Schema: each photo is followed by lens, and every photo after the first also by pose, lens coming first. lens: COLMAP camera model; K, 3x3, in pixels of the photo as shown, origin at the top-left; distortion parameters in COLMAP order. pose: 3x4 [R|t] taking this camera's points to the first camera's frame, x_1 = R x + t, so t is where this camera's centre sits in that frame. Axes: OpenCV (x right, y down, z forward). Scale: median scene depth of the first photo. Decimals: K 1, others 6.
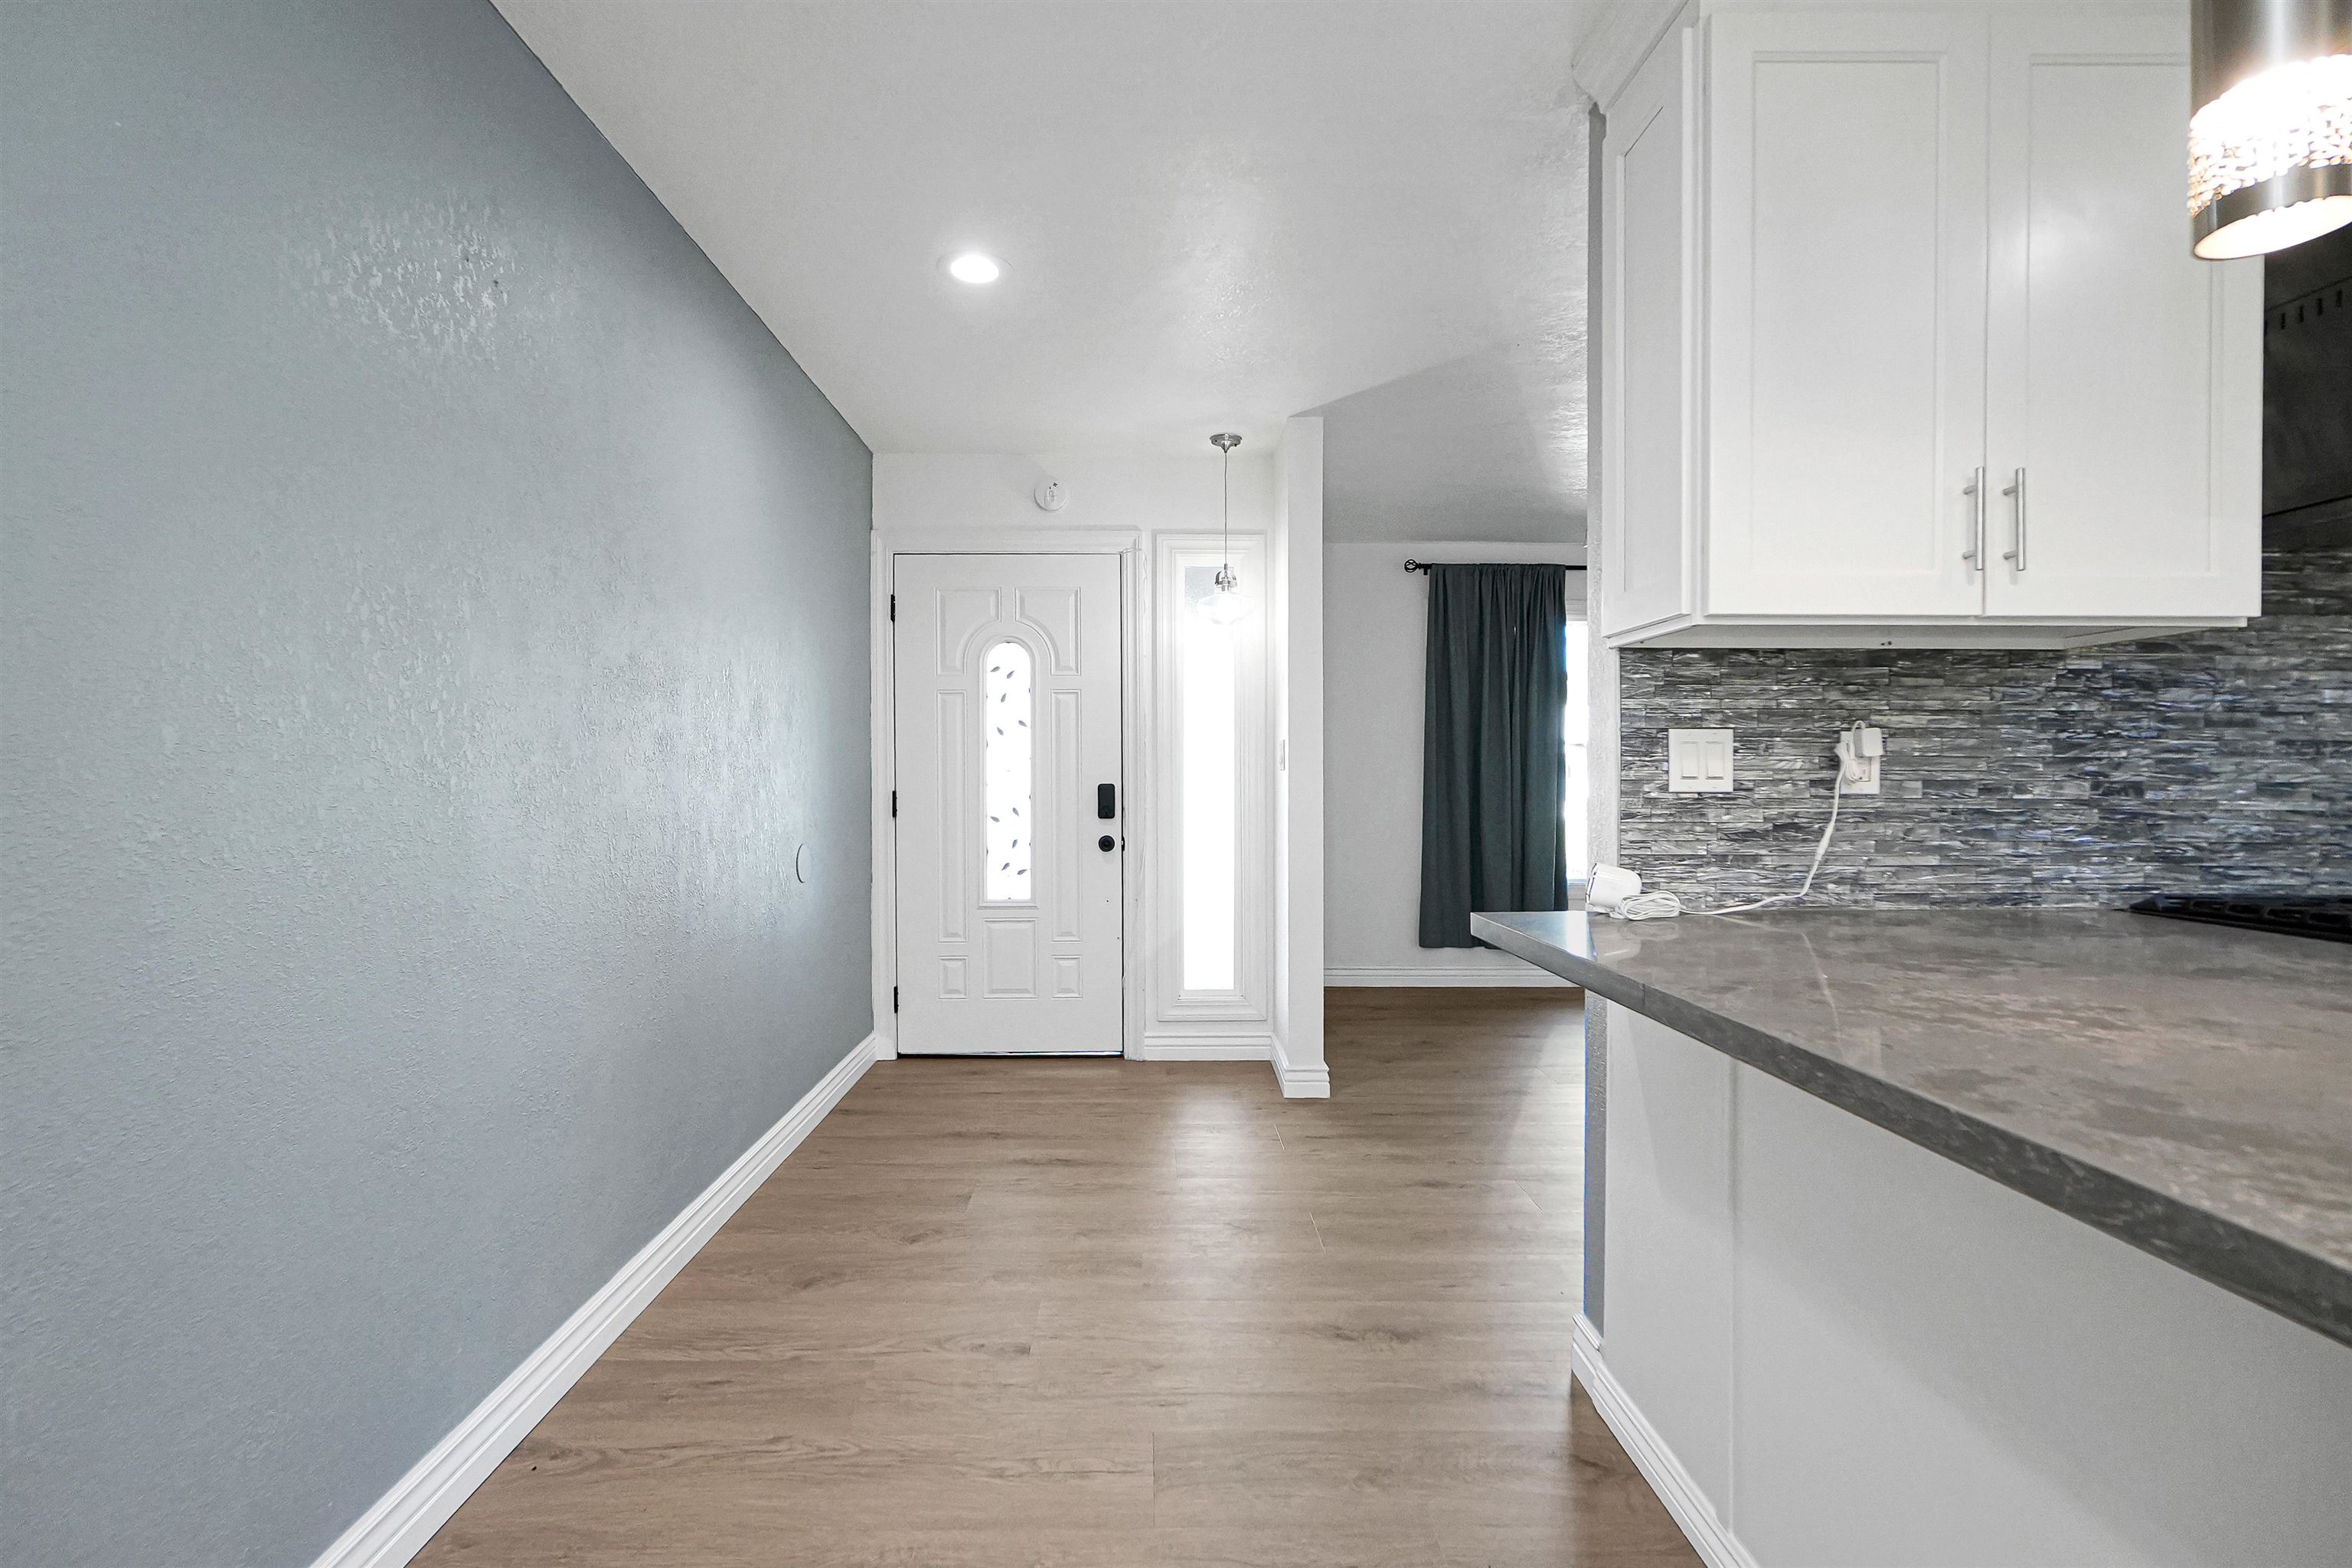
lens RADIAL K [[1024.3, 0, 1160.7], [0, 1024.3, 785.2], [0, 0, 1]] dist [-0.009360, 0.004974]
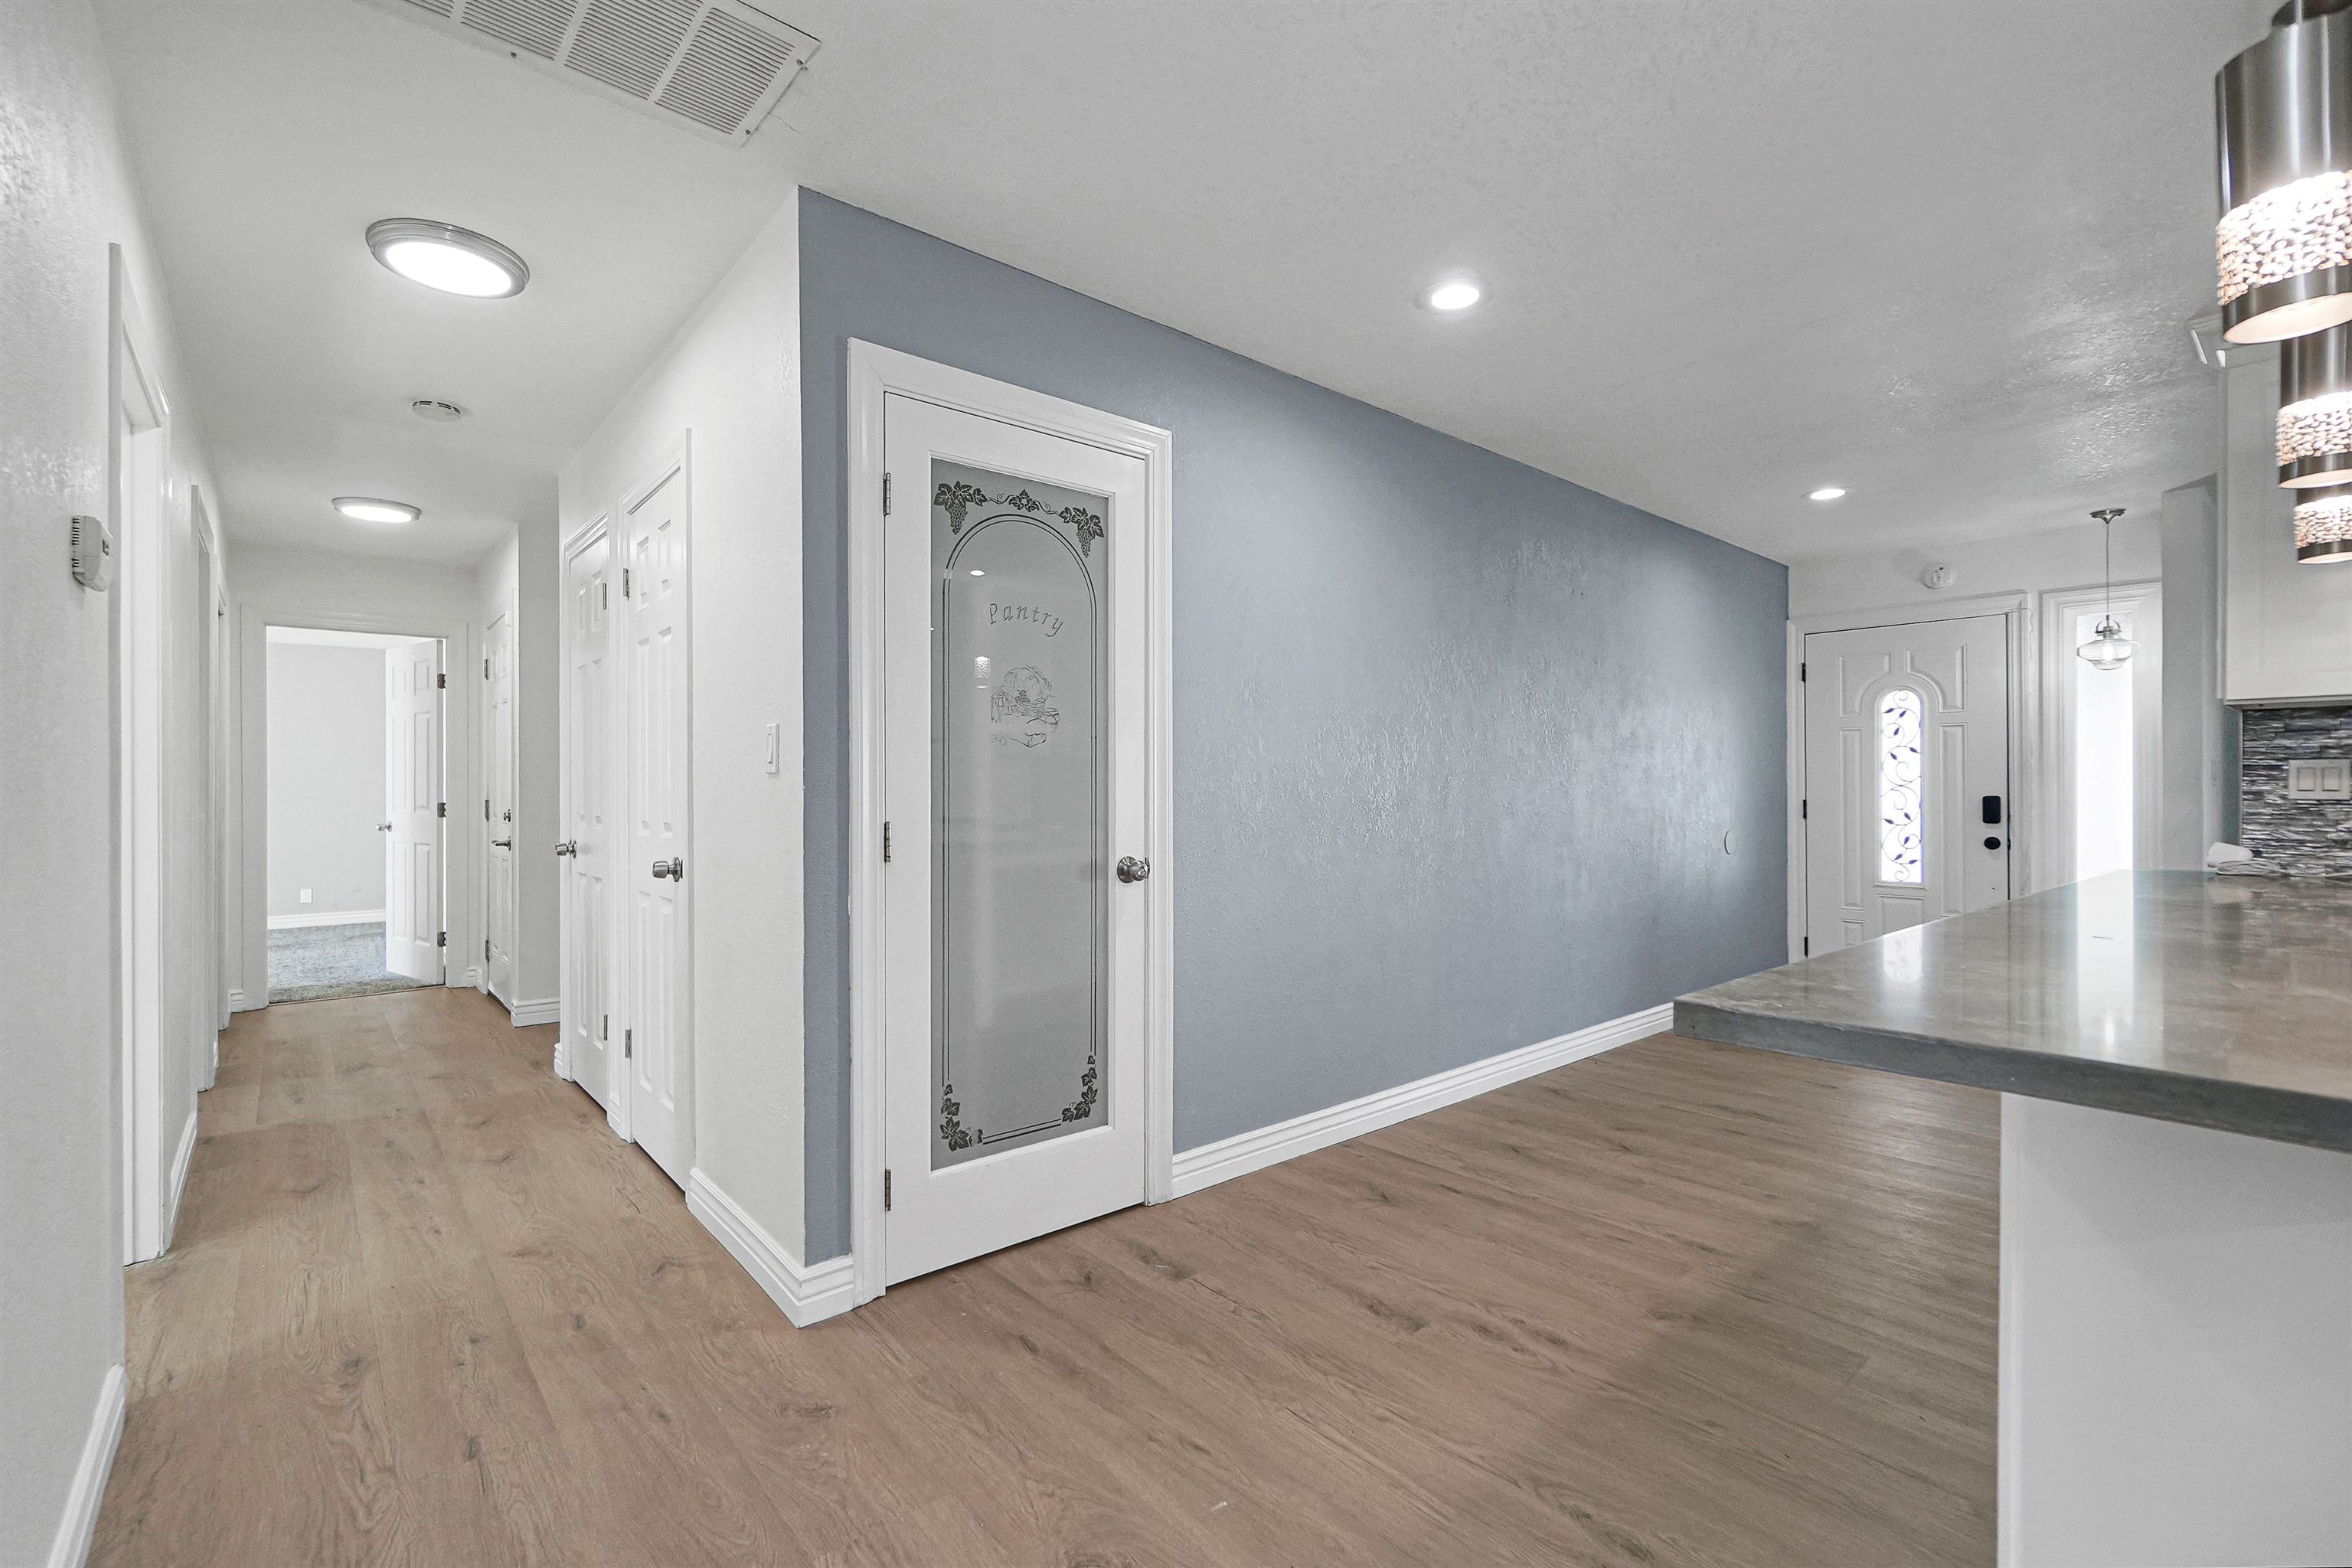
lens RADIAL K [[1024.3, 0, 1137.7], [0, 1024.3, 781.8], [0, 0, 1]] dist [-0.009360, 0.004974]
pose [[0.623888, -0.006359, -0.781488, 0.503821], [-0.008049, 0.999862, -0.014562, 0.015080], [0.781472, 0.015375, 0.623751, -1.133583]]
